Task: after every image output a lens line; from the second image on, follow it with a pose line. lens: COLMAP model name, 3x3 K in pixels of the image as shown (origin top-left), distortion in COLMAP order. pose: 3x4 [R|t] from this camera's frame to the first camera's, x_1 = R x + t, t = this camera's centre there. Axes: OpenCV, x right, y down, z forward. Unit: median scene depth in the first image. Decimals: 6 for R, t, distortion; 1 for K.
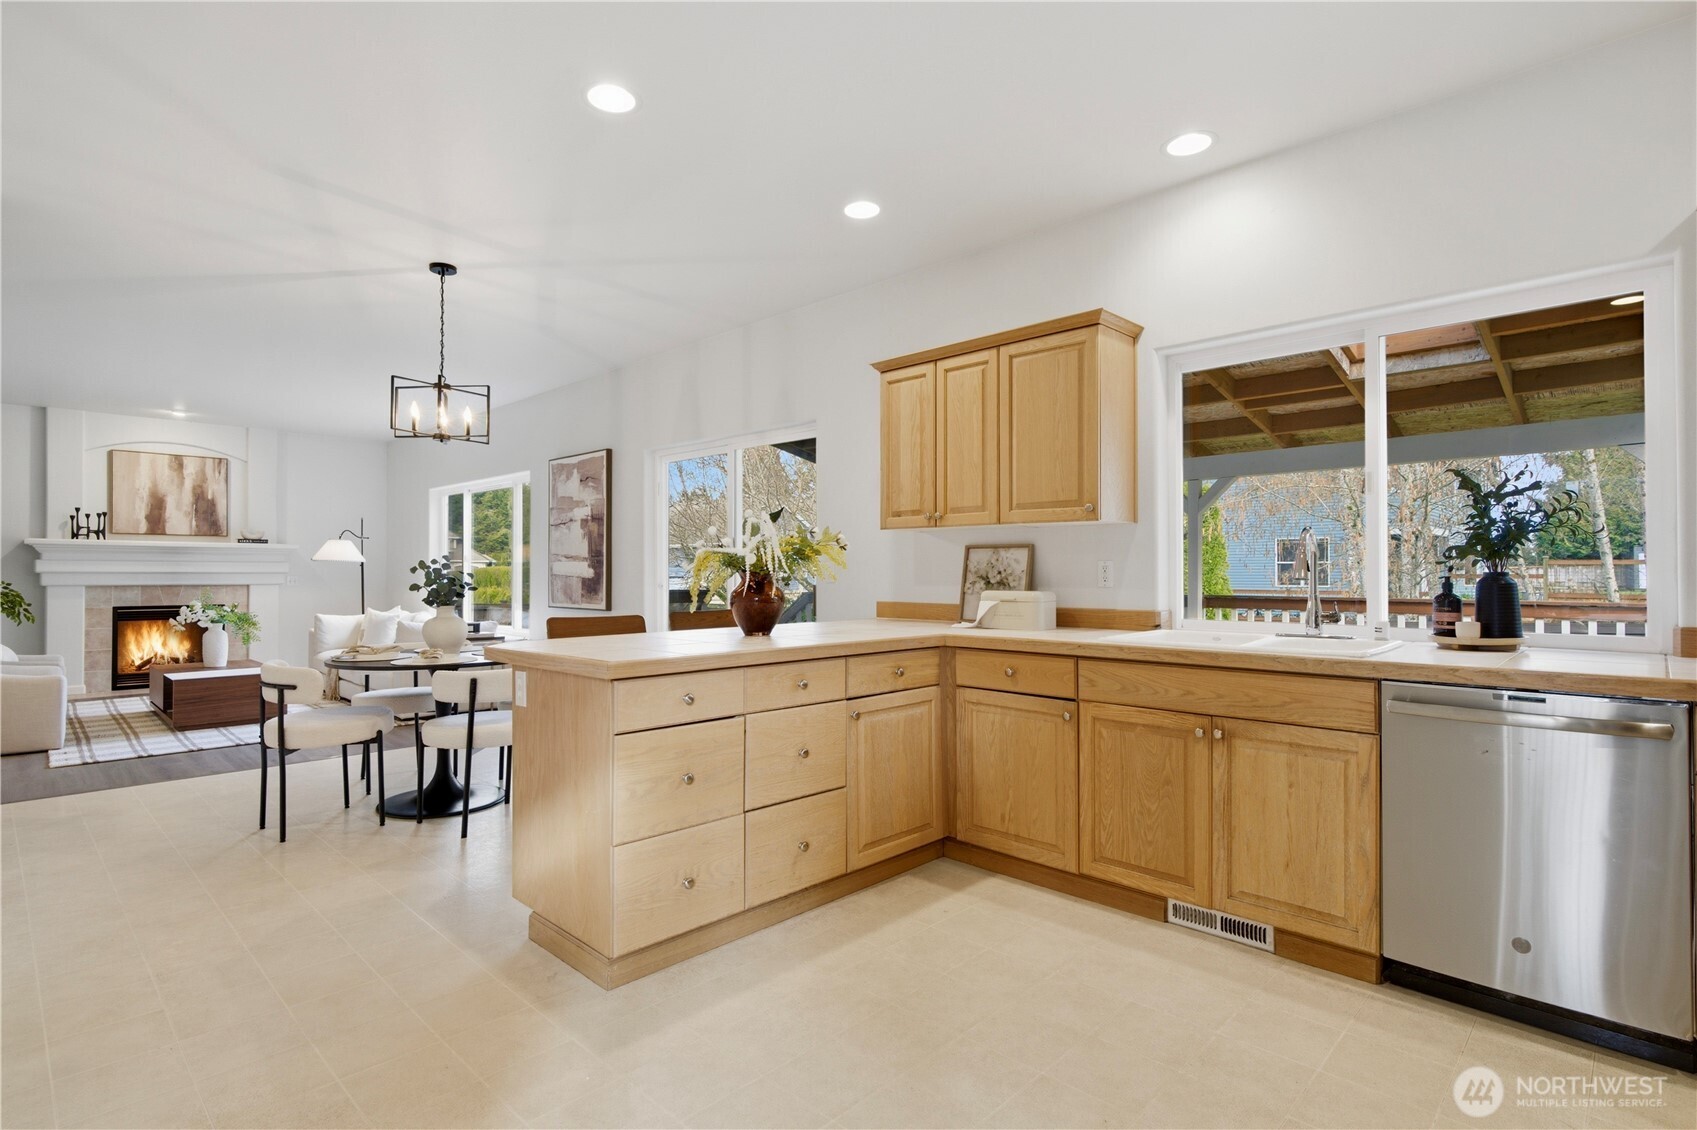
lens RADIAL K [[821.6, 0, 842.1], [0, 821.6, 570.6], [0, 0, 1]] dist [0.000322, -0.002570]
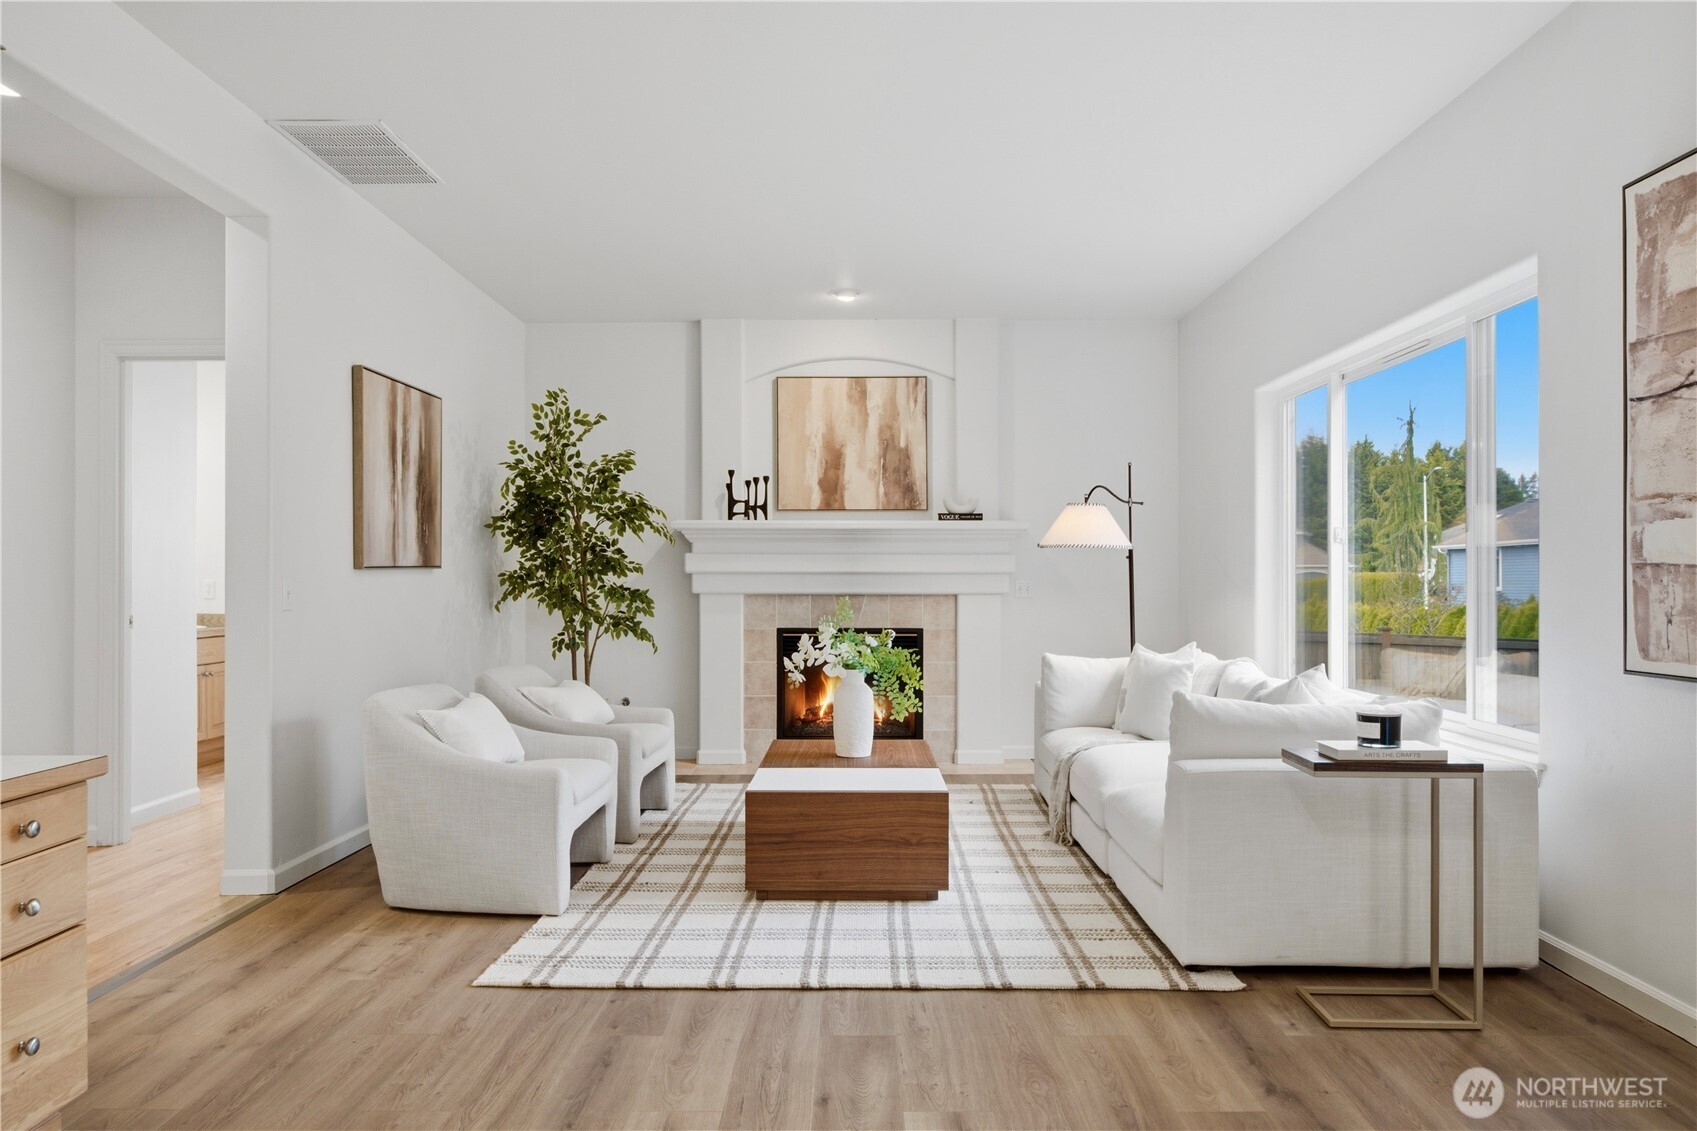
lens RADIAL K [[1171.6, 0, 861.8], [0, 1171.6, 565.7], [0, 0, 1]] dist [-0.006257, -0.000440]
pose [[0.699540, -0.010615, -0.714515, -0.259146], [0.001610, 0.999911, -0.013278, 0.010904], [0.714592, 0.008138, 0.699495, 0.527072]]
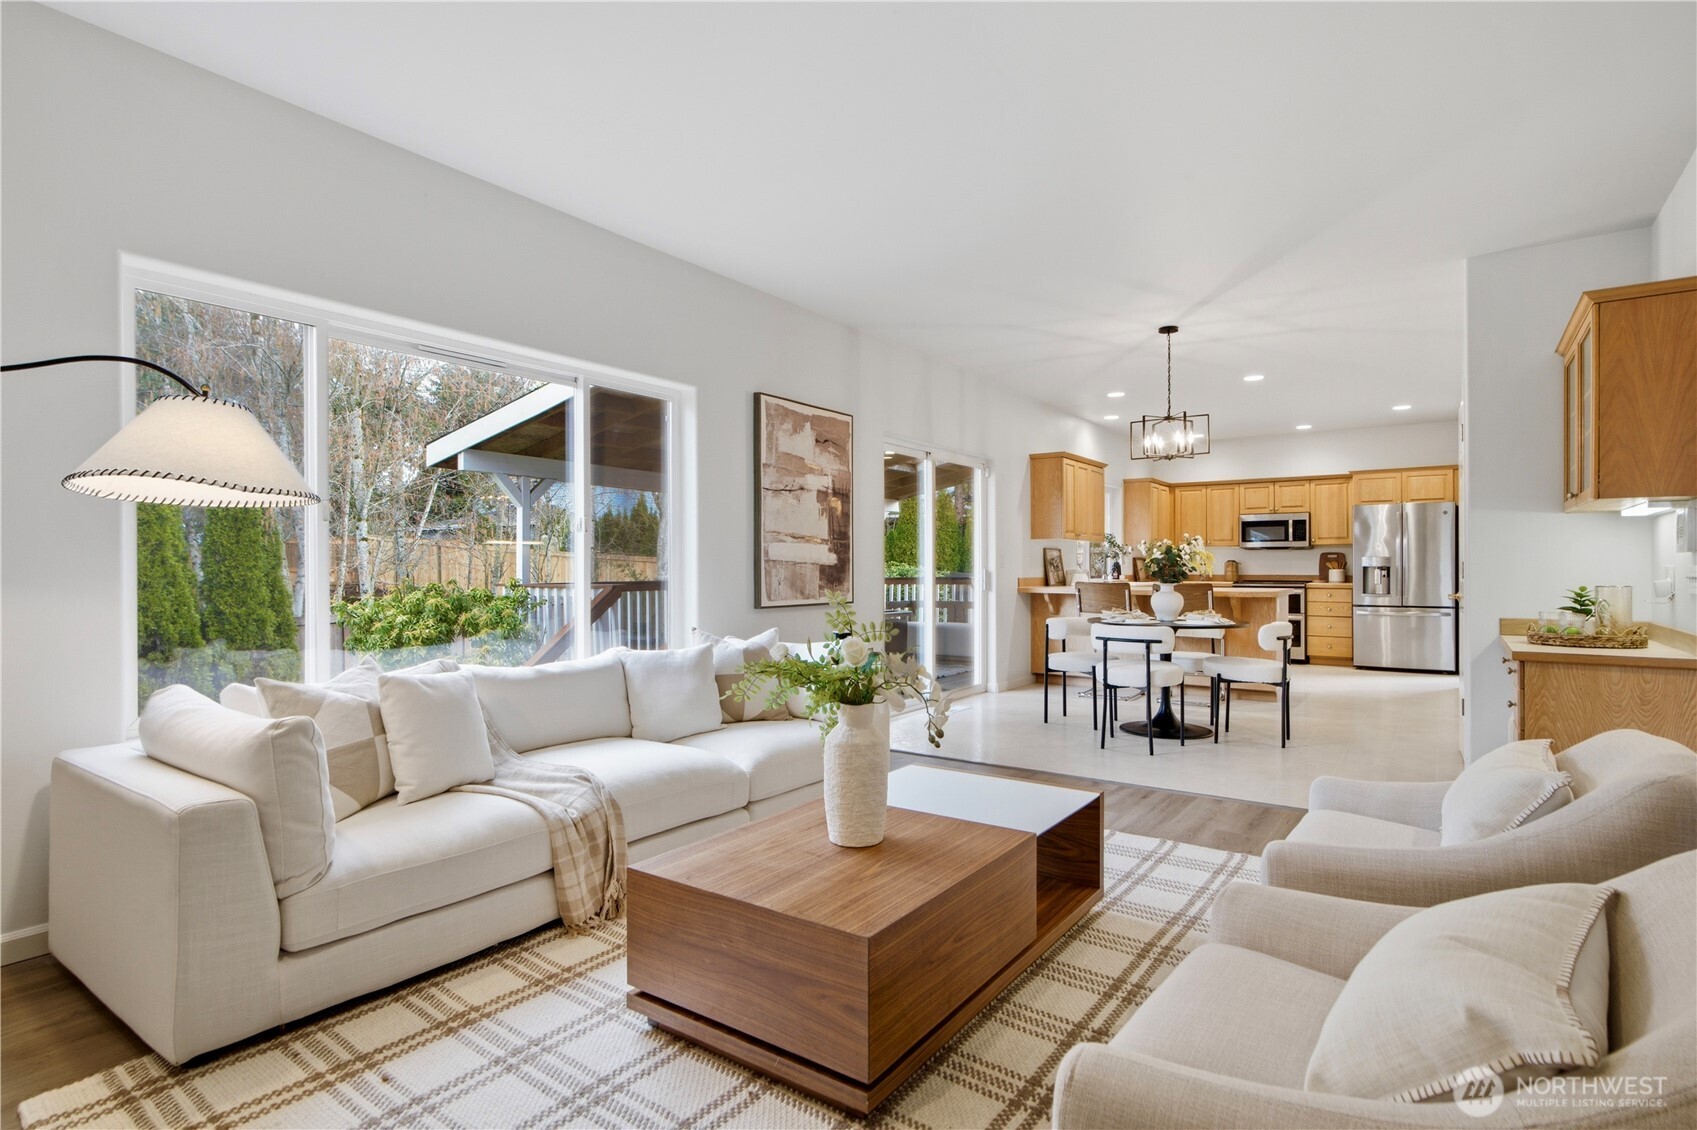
lens RADIAL K [[857.2, 0, 846.0], [0, 857.2, 564.3], [0, 0, 1]] dist [0.000729, 0.000103]
pose [[-0.152369, 0.005950, 0.988306, -1.128501], [0.002599, 0.999981, -0.005620, 0.012847], [-0.988320, 0.001712, -0.152382, 1.096290]]
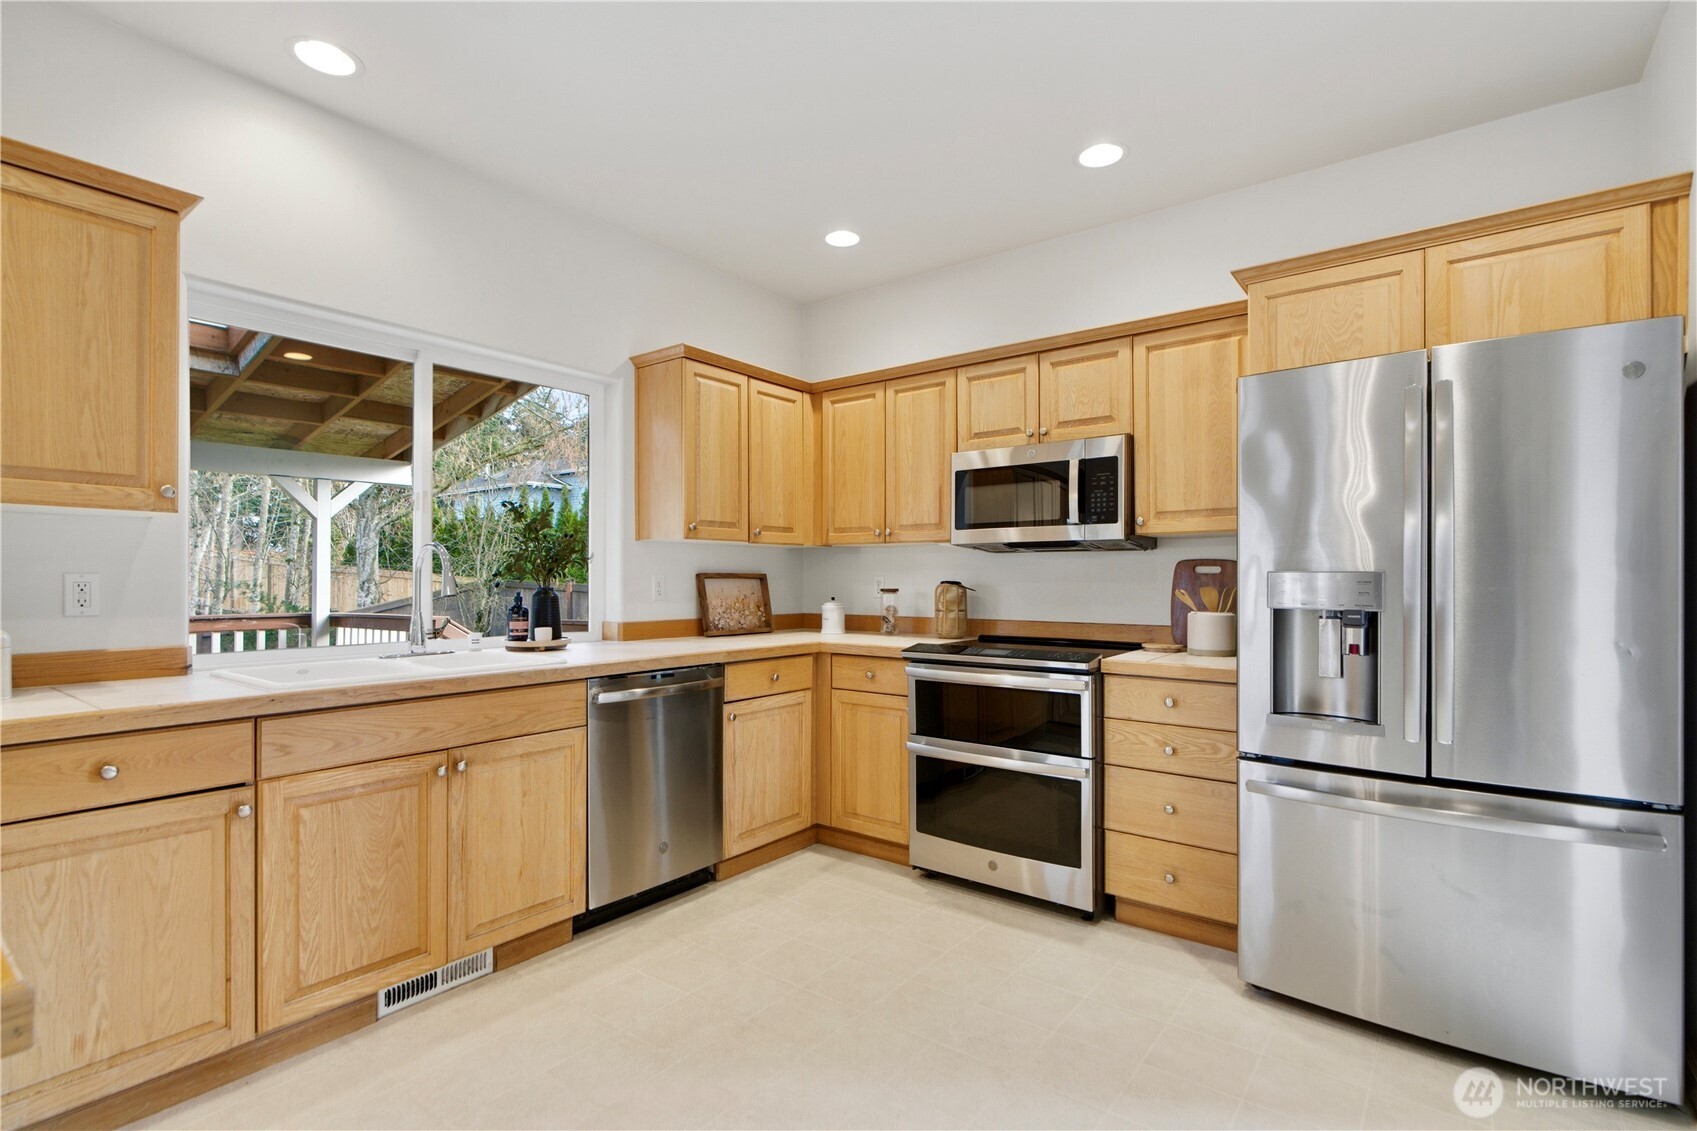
lens RADIAL K [[821.6, 0, 830.5], [0, 821.6, 583.0], [0, 0, 1]] dist [0.000322, -0.002570]
pose [[-0.117804, -0.002009, 0.993035, -0.196932], [0.003777, 0.999990, 0.002471, -0.002343], [-0.993030, 0.004042, -0.117795, 0.275408]]
